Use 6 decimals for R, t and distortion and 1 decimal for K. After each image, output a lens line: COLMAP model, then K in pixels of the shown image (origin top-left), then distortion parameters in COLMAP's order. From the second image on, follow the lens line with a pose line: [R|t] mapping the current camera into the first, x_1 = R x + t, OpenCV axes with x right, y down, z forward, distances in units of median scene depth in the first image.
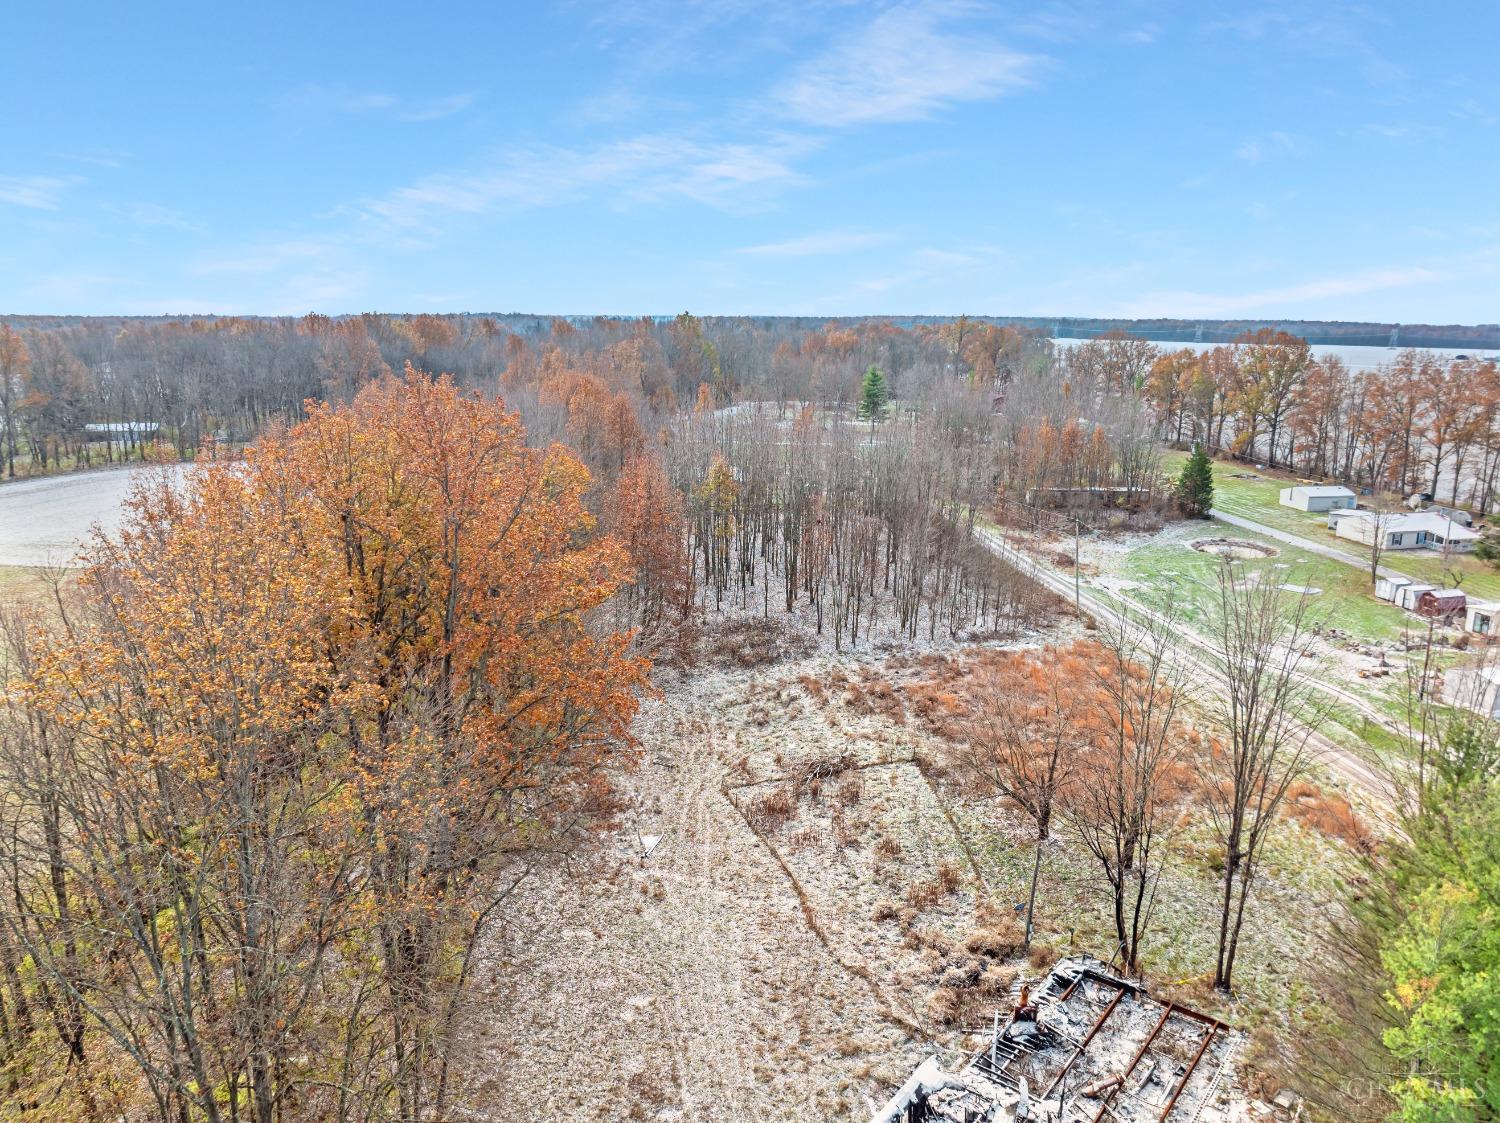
lens RADIAL K [[1058.7, 0, 743.4], [0, 1058.7, 563.0], [0, 0, 1]] dist [-0.051382, 0.019005]
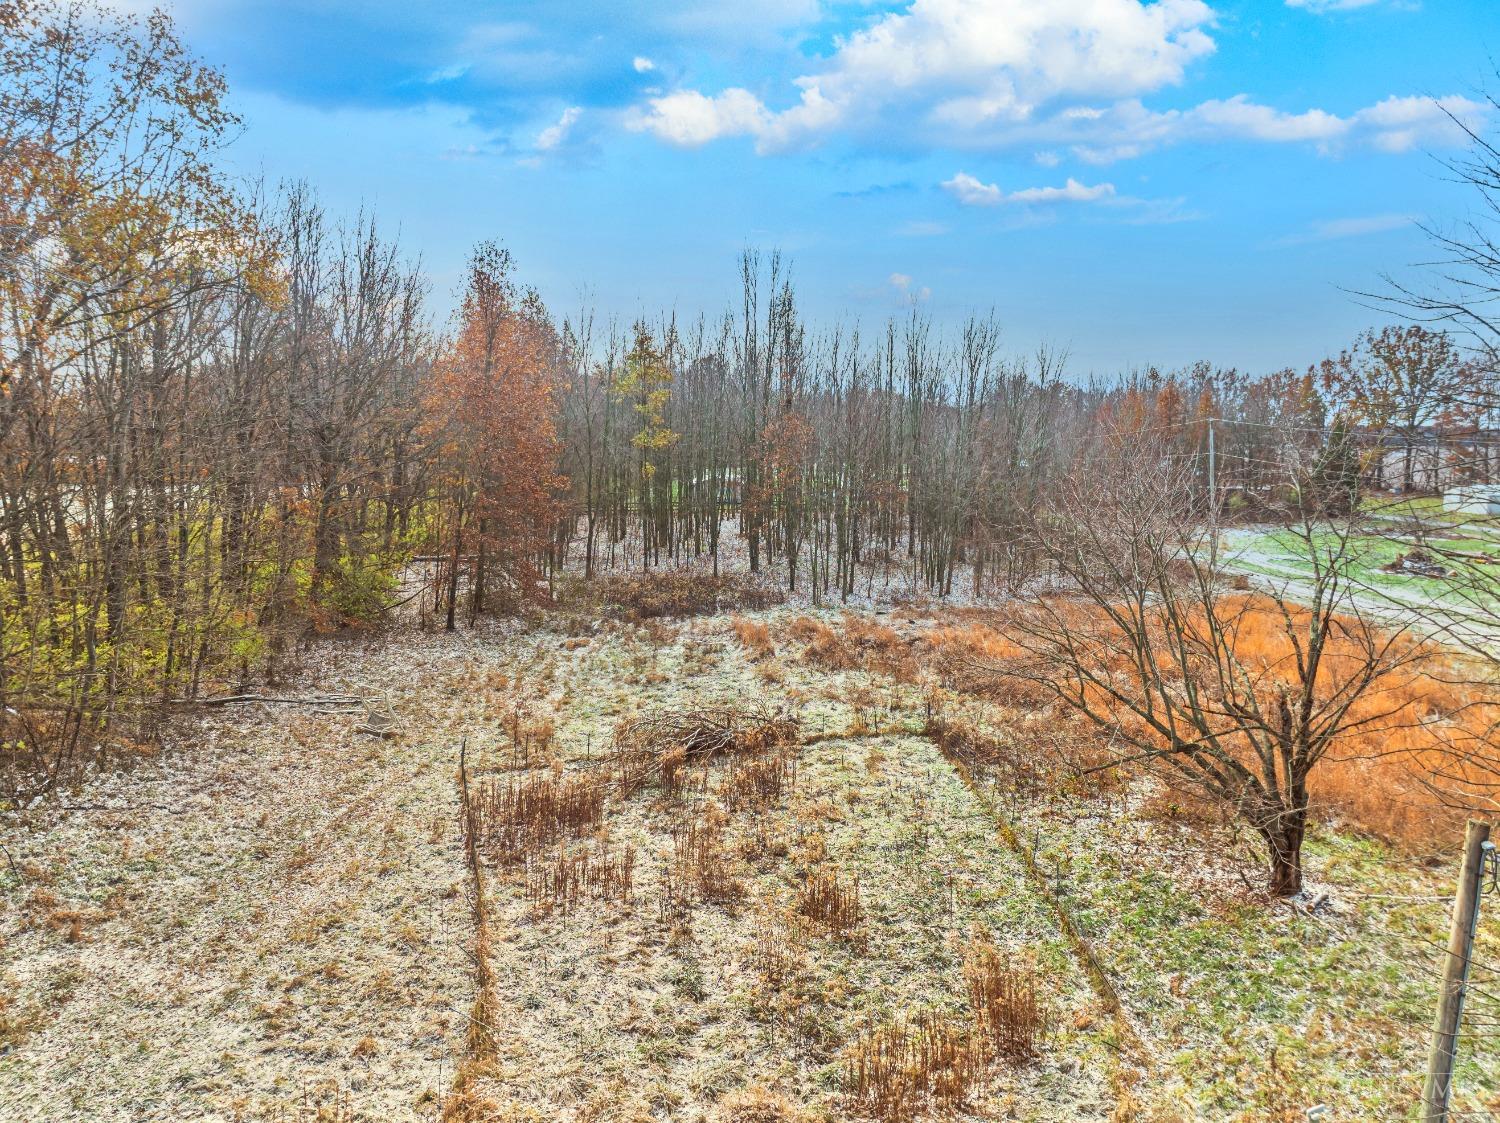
lens RADIAL K [[1058.7, 0, 748.2], [0, 1058.7, 565.1], [0, 0, 1]] dist [-0.051382, 0.019005]
pose [[0.998753, 0.006826, -0.049459, 0.111563], [-0.012022, 0.994342, -0.105545, 0.170835], [0.048459, 0.106008, 0.993184, 0.567204]]
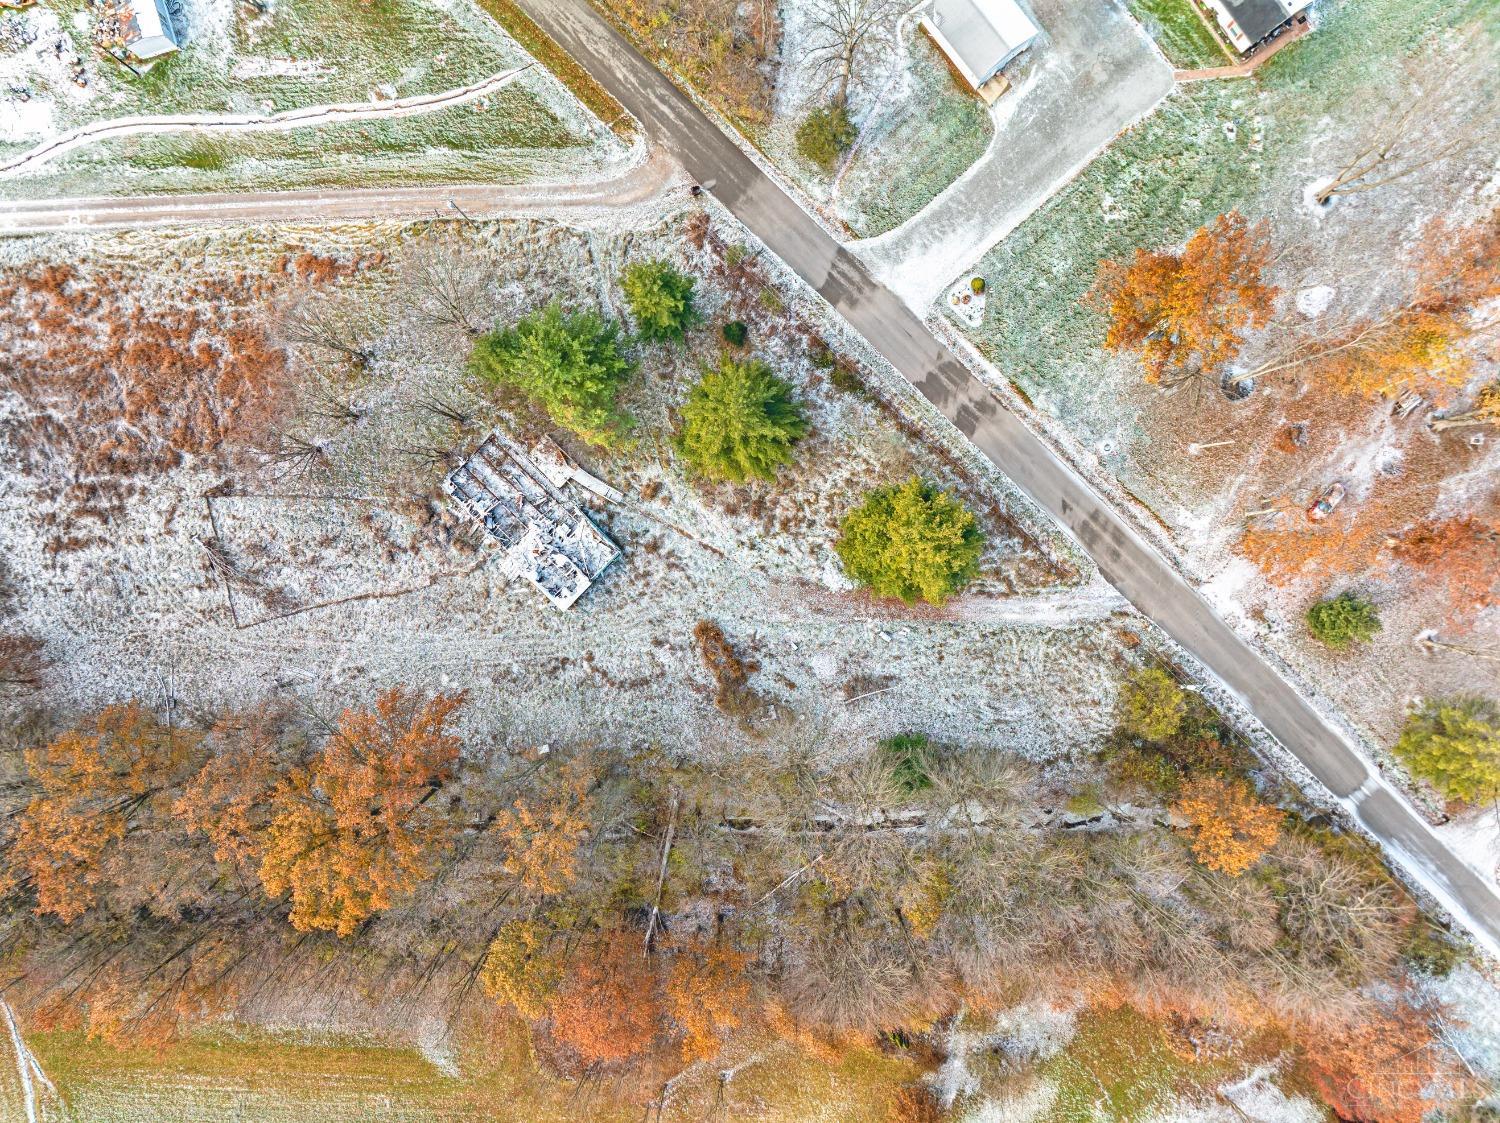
lens RADIAL K [[1058.7, 0, 745.5], [0, 1058.7, 553.3], [0, 0, 1]] dist [-0.051382, 0.019005]
pose [[0.088047, -0.996063, -0.010315, 0.171103], [0.233074, 0.010533, 0.972402, -1.112700], [-0.968465, -0.088021, 0.233084, -0.090340]]
